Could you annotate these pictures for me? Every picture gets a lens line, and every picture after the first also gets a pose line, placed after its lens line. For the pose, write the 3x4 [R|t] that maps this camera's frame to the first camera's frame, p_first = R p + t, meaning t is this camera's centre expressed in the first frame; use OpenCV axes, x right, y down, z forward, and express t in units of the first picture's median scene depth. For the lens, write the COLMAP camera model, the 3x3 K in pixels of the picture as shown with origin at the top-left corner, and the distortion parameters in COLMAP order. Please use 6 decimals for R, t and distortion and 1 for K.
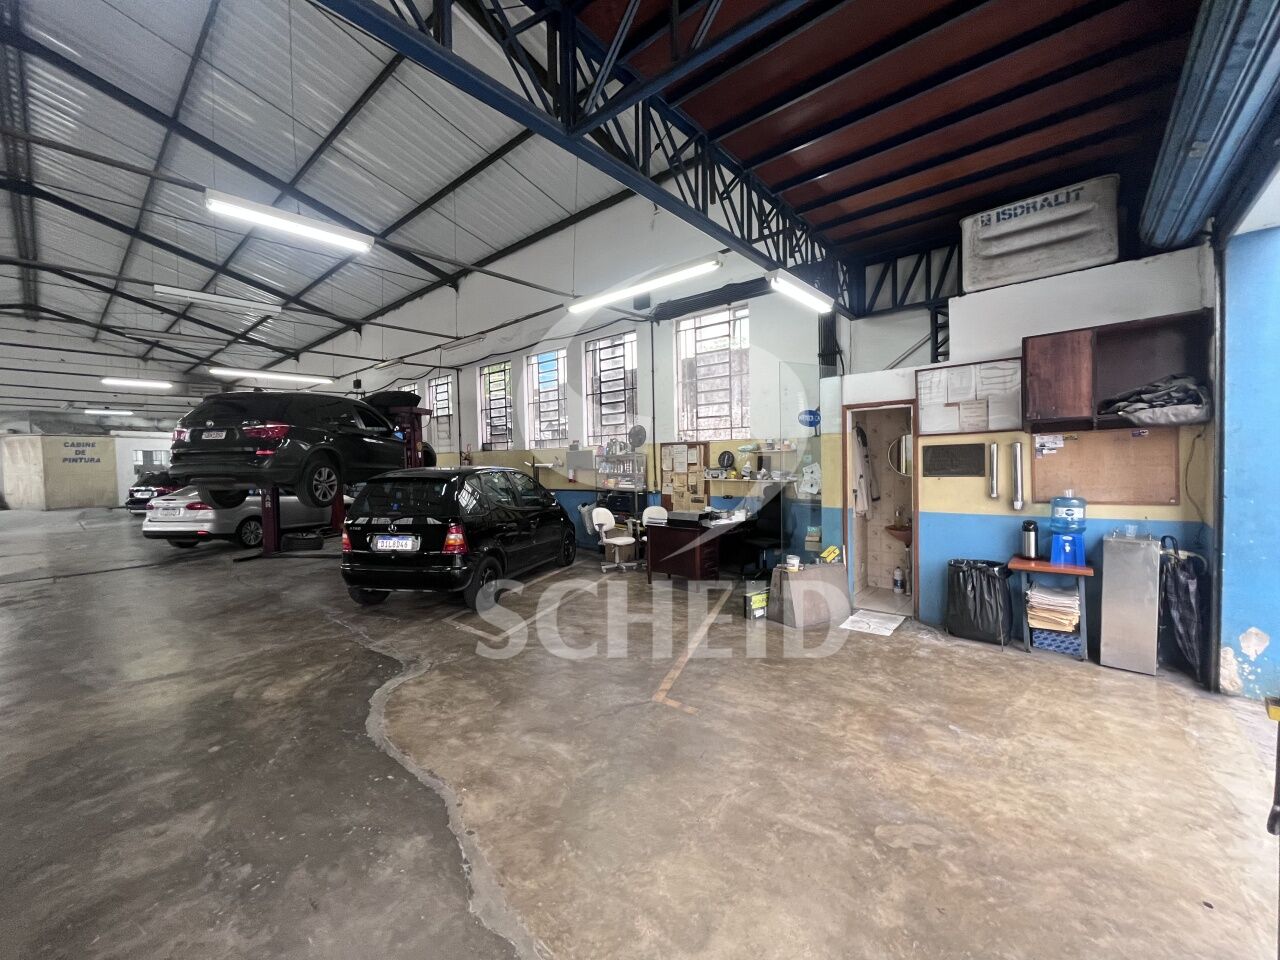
lens RADIAL K [[515.7, 0, 640.3], [0, 515.7, 478.8], [0, 0, 1]] dist [-0.002790, -0.000264]
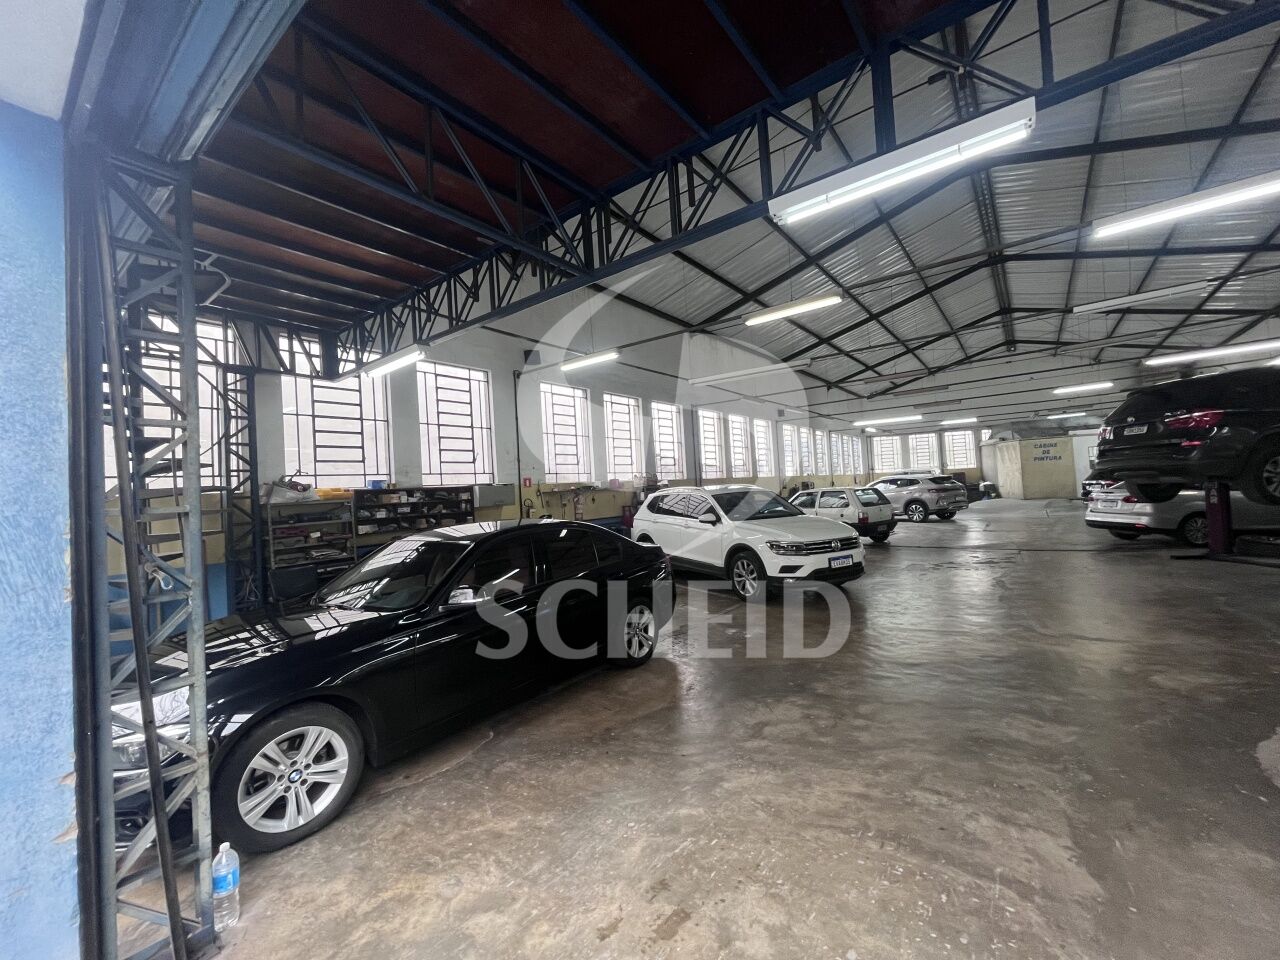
lens RADIAL K [[515.7, 0, 640.3], [0, 515.7, 478.8], [0, 0, 1]] dist [-0.002790, -0.000264]
pose [[0.061172, -0.008147, -0.998094, 0.106359], [0.021006, 0.999756, -0.006873, -0.001123], [0.997906, -0.020546, 0.061328, -0.042804]]
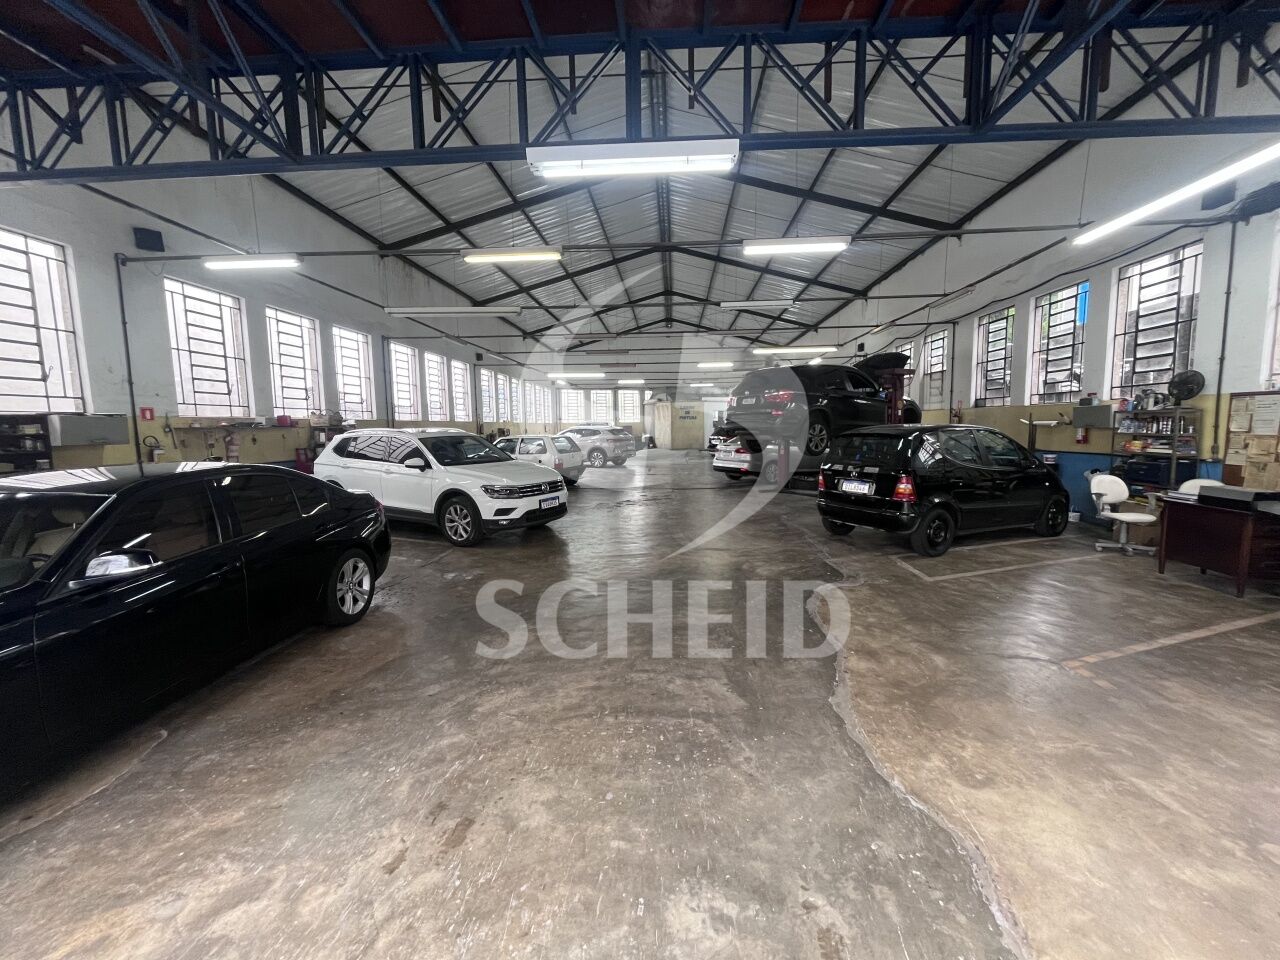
lens RADIAL K [[515.7, 0, 640.3], [0, 515.7, 478.8], [0, 0, 1]] dist [-0.002790, -0.000264]
pose [[0.604784, 0.090675, -0.791211, 0.110757], [-0.023027, 0.995073, 0.096437, -0.000418], [0.796057, -0.040105, 0.603892, -0.089611]]
